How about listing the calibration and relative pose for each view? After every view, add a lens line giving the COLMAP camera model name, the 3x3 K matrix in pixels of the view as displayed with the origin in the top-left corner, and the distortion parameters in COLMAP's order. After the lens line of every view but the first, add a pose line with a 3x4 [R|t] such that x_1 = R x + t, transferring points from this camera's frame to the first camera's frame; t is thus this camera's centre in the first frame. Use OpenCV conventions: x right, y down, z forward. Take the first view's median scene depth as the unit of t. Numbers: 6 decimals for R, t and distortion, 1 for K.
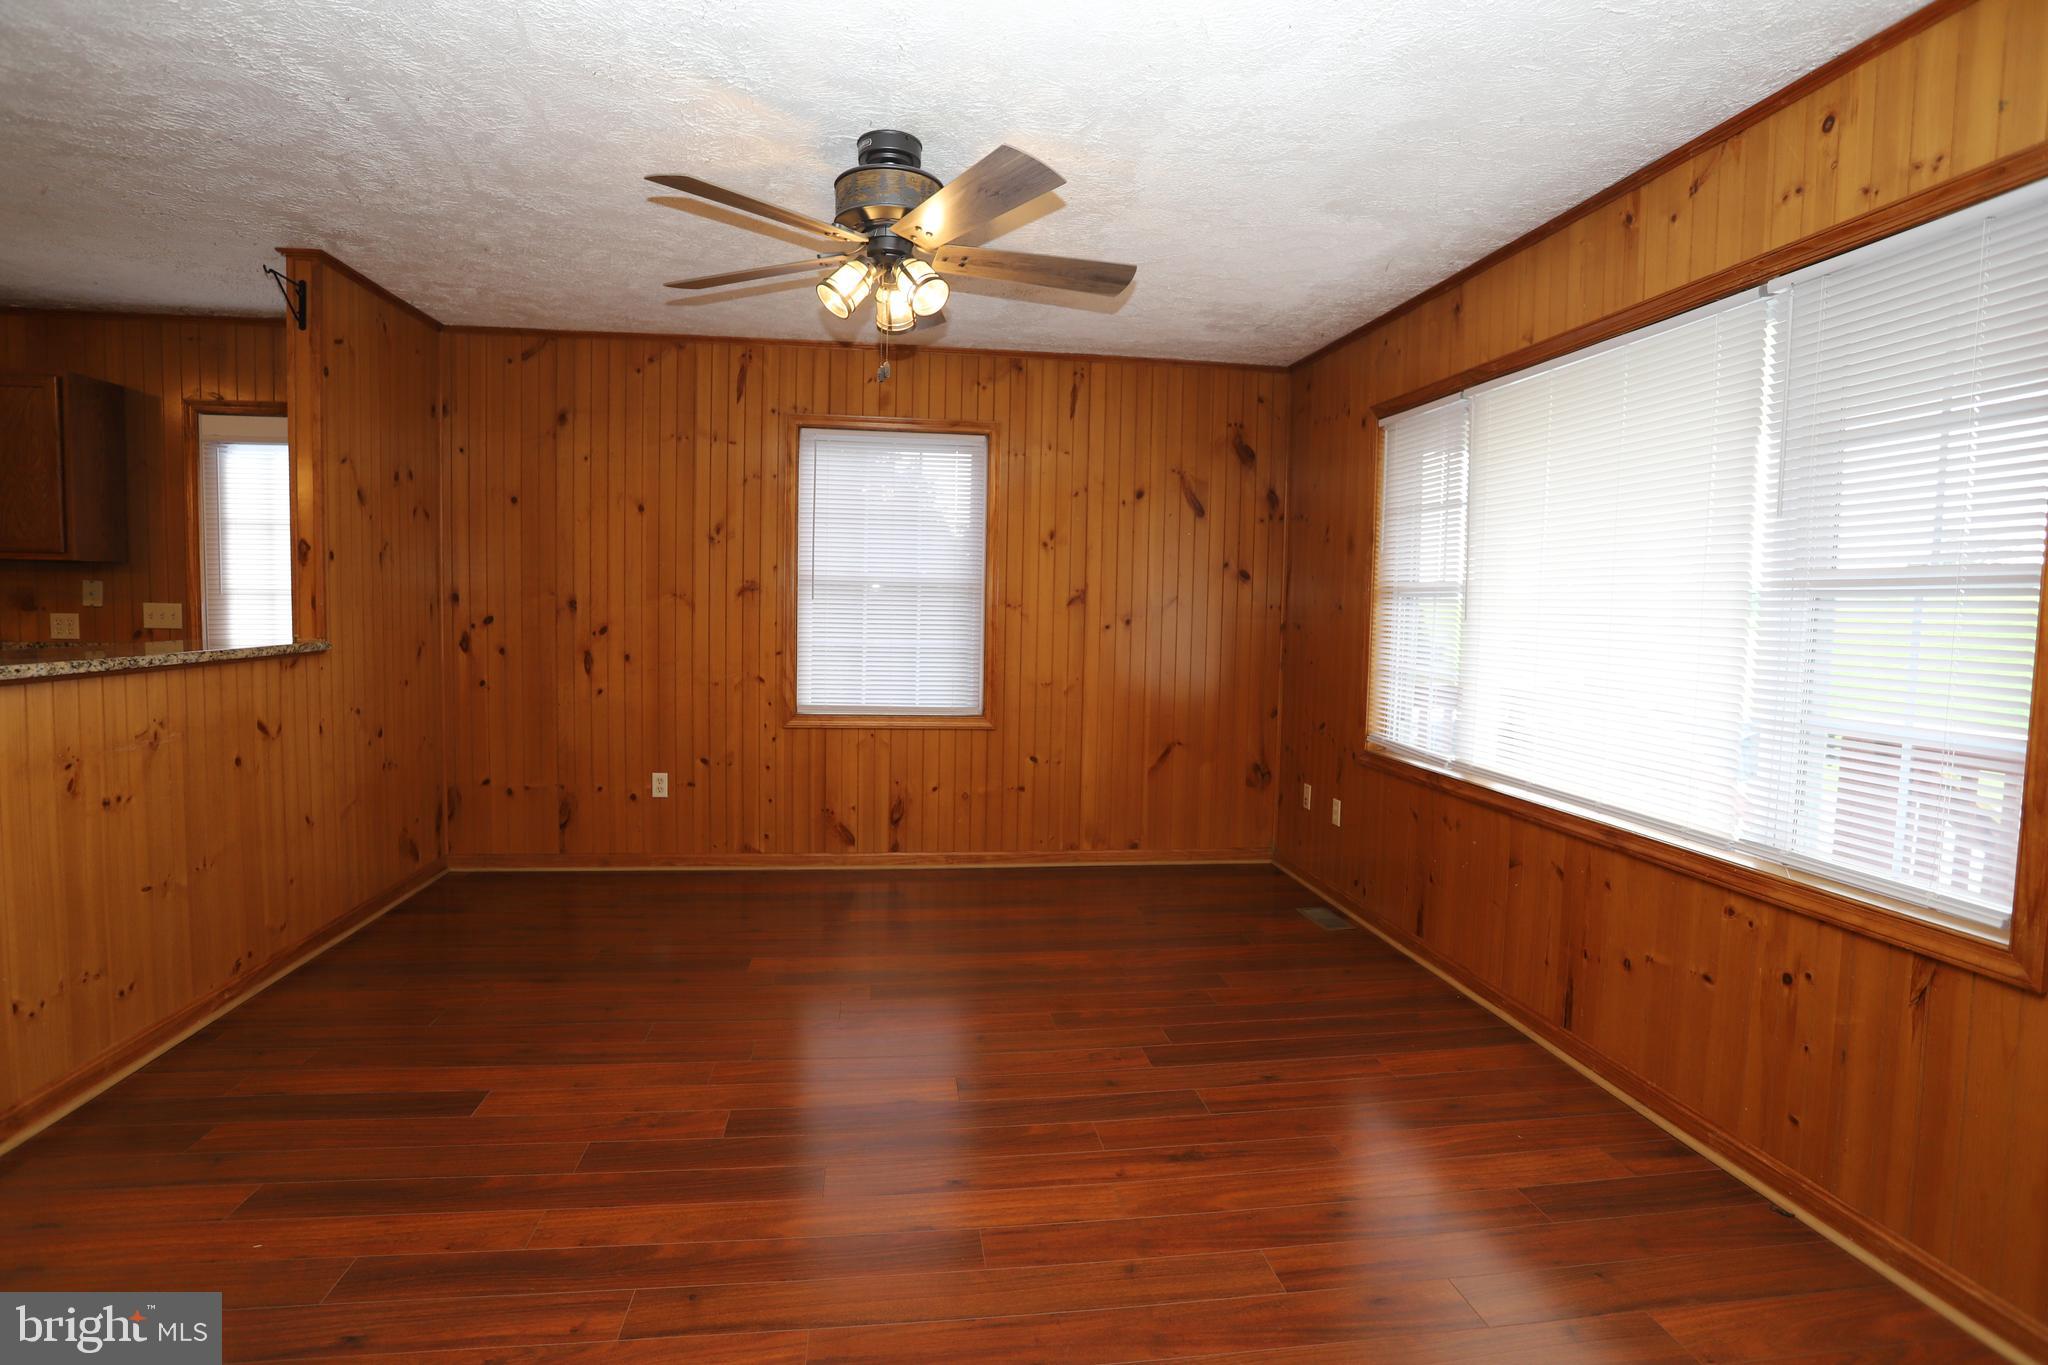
lens RADIAL K [[1004.3, 0, 1023.5], [0, 1004.3, 669.4], [0, 0, 1]] dist [-0.069612, 0.035117]
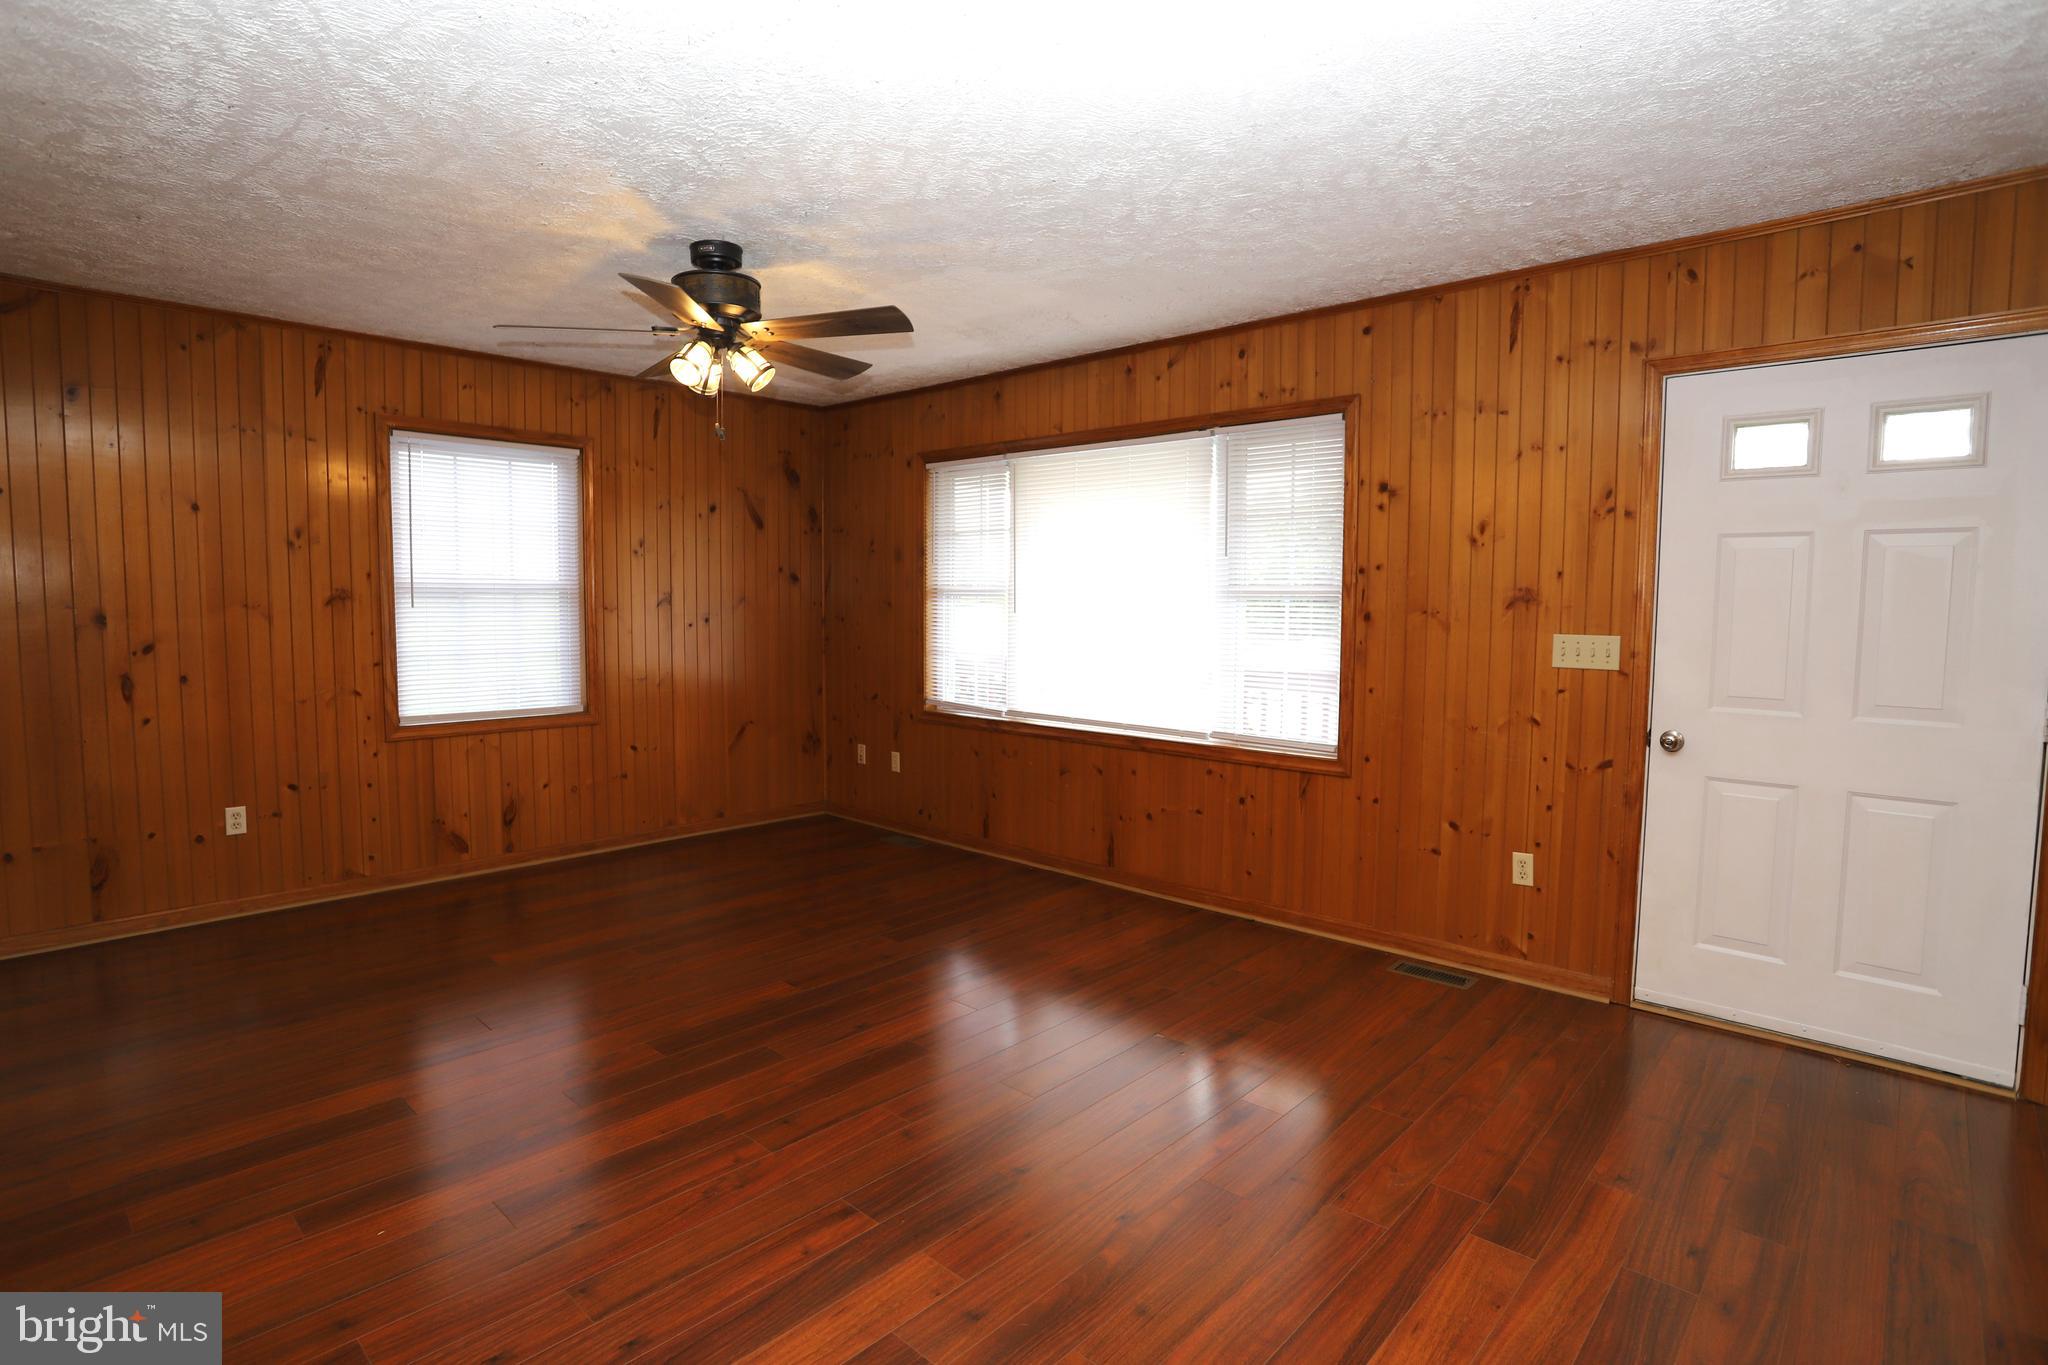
lens RADIAL K [[1009.2, 0, 1025.4], [0, 1009.2, 670.6], [0, 0, 1]] dist [-0.081423, 0.050292]
pose [[0.774198, -0.061392, 0.629958, -0.366493], [0.050989, 0.998099, 0.034605, -0.011497], [-0.630886, 0.005330, 0.775857, -0.122763]]
